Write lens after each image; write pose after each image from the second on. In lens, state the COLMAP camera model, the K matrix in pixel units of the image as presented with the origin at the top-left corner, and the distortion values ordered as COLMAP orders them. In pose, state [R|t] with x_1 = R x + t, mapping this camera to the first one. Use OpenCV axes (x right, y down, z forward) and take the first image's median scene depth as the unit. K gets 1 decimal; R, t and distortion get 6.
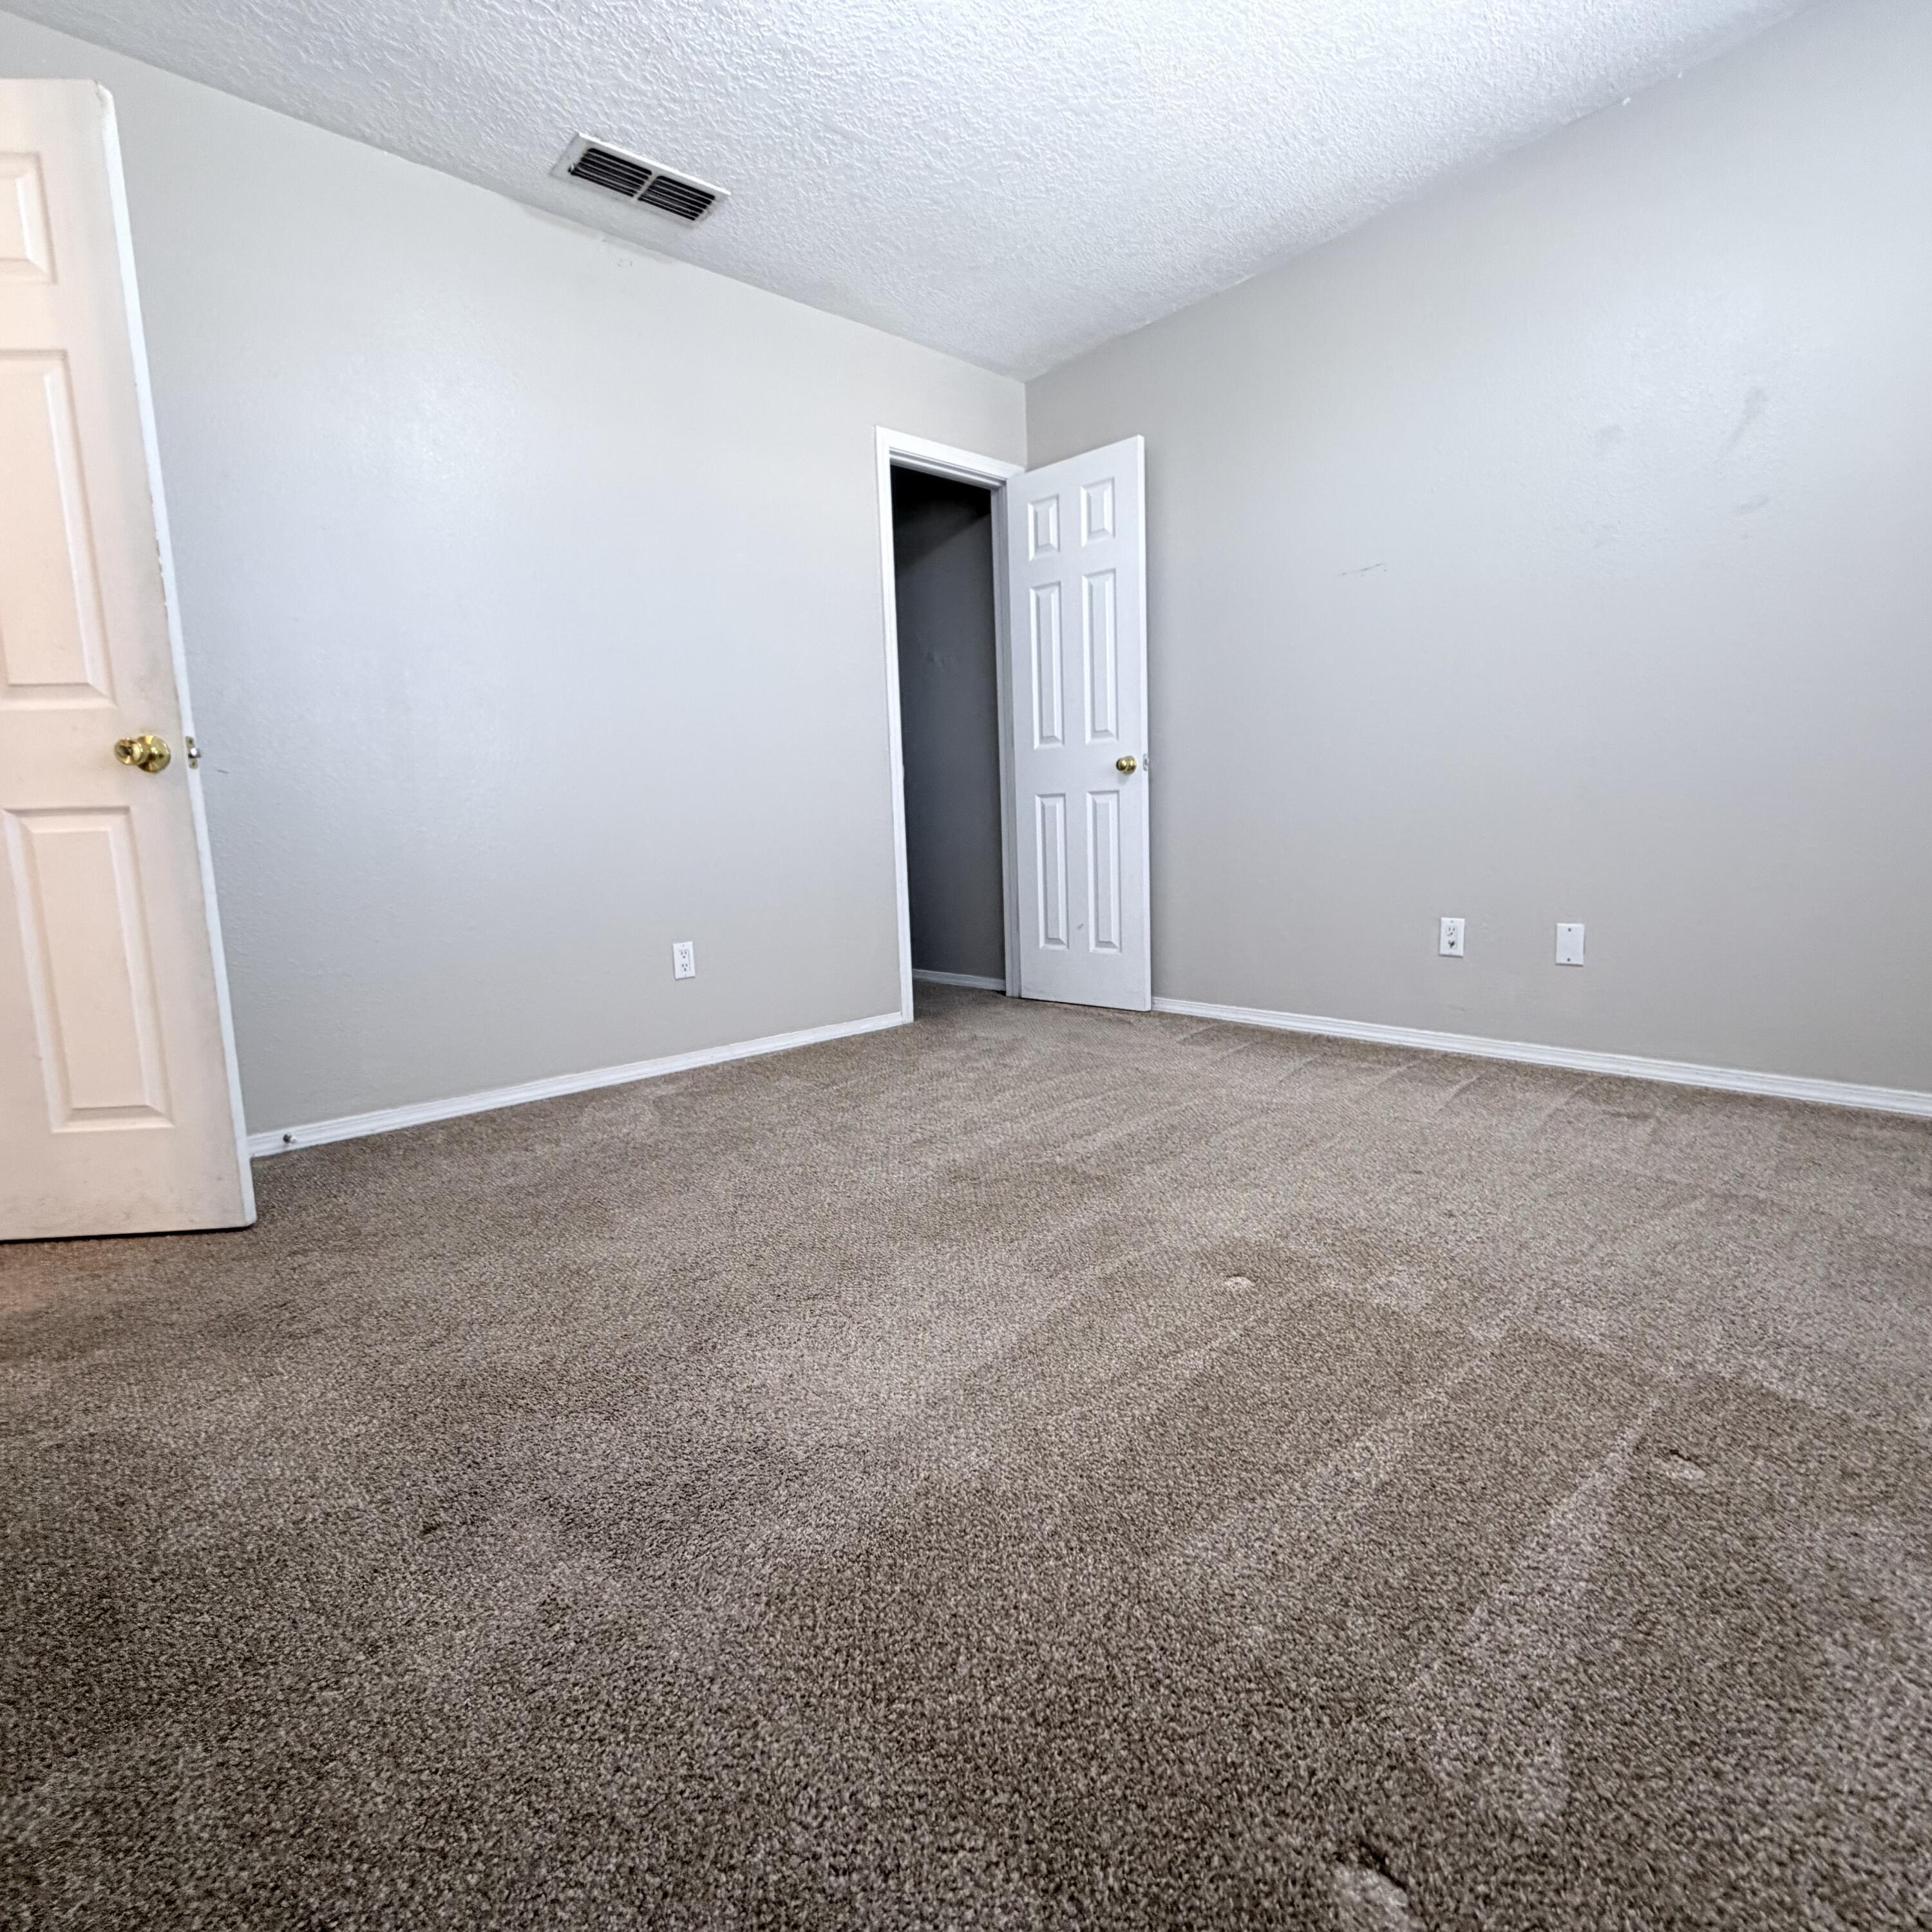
lens RADIAL K [[1008.7, 0, 966.3], [0, 1008.7, 961.6], [0, 0, 1]] dist [-0.024803, -0.000797]
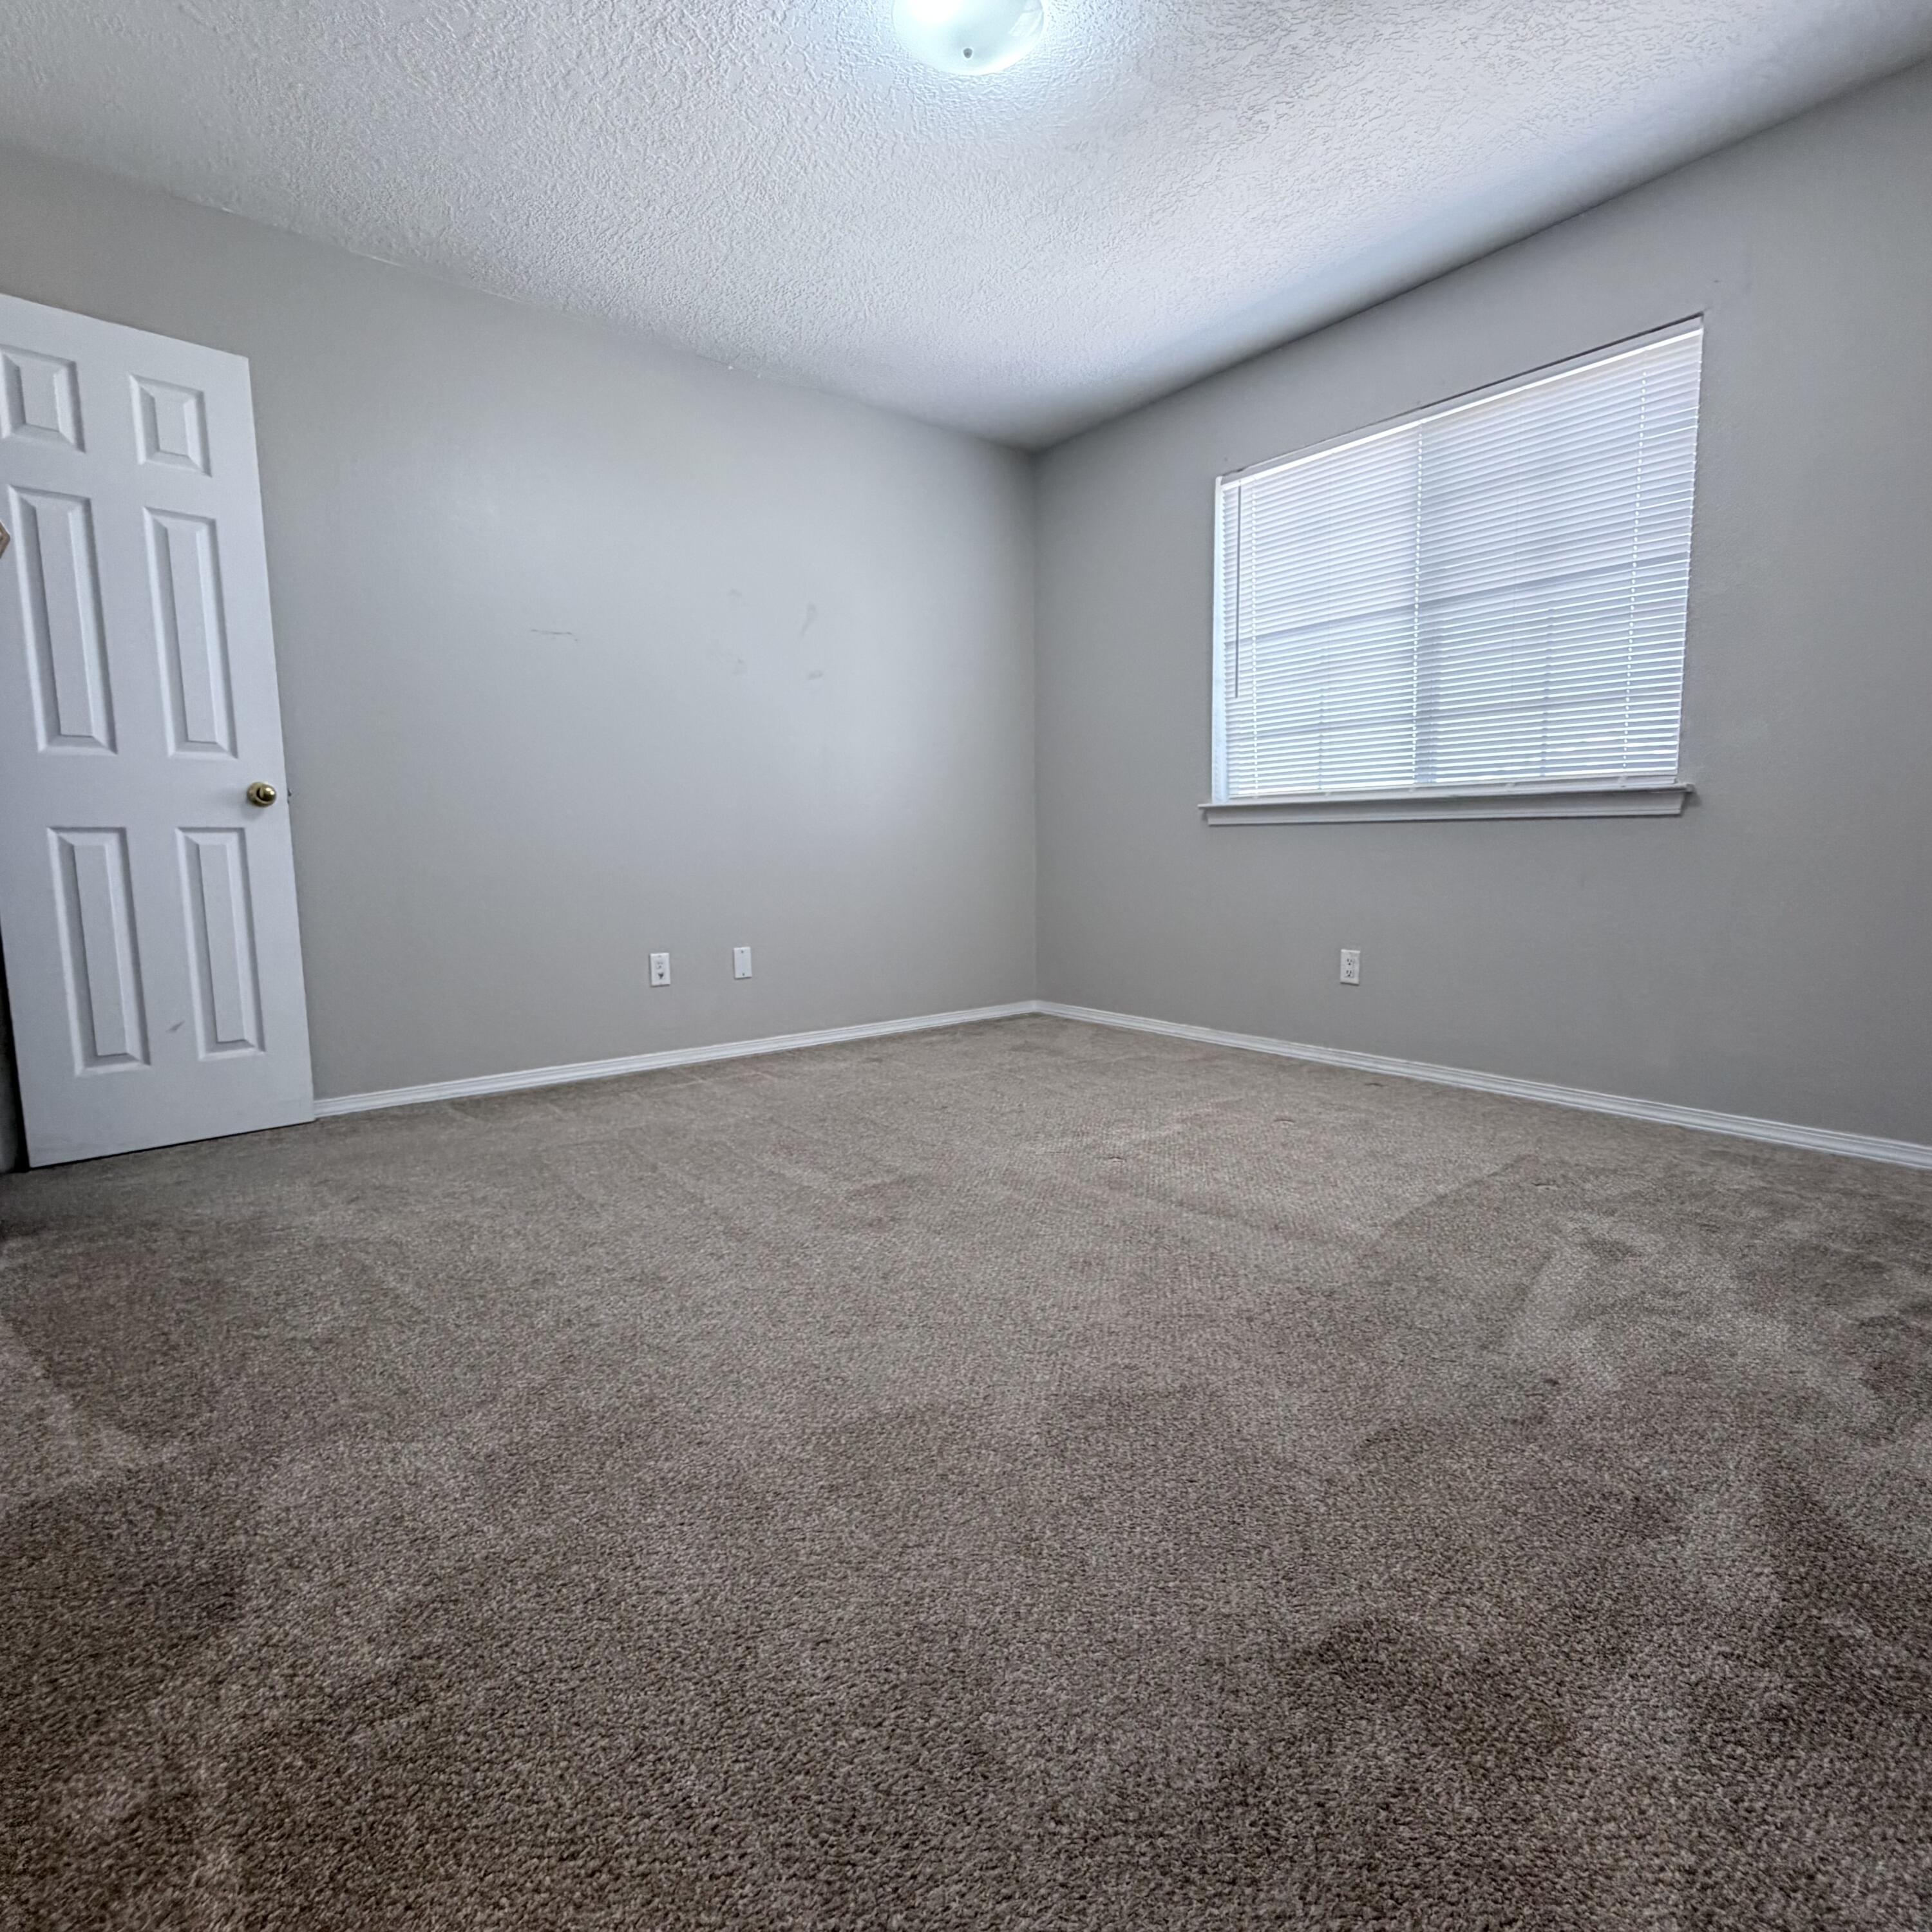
lens RADIAL K [[1008.7, 0, 963.9], [0, 1008.7, 967.5], [0, 0, 1]] dist [-0.024803, -0.000797]
pose [[0.056528, -0.081500, 0.995069, -0.543634], [0.141146, 0.987305, 0.072846, -0.050844], [-0.988374, 0.136332, 0.067314, 0.461738]]
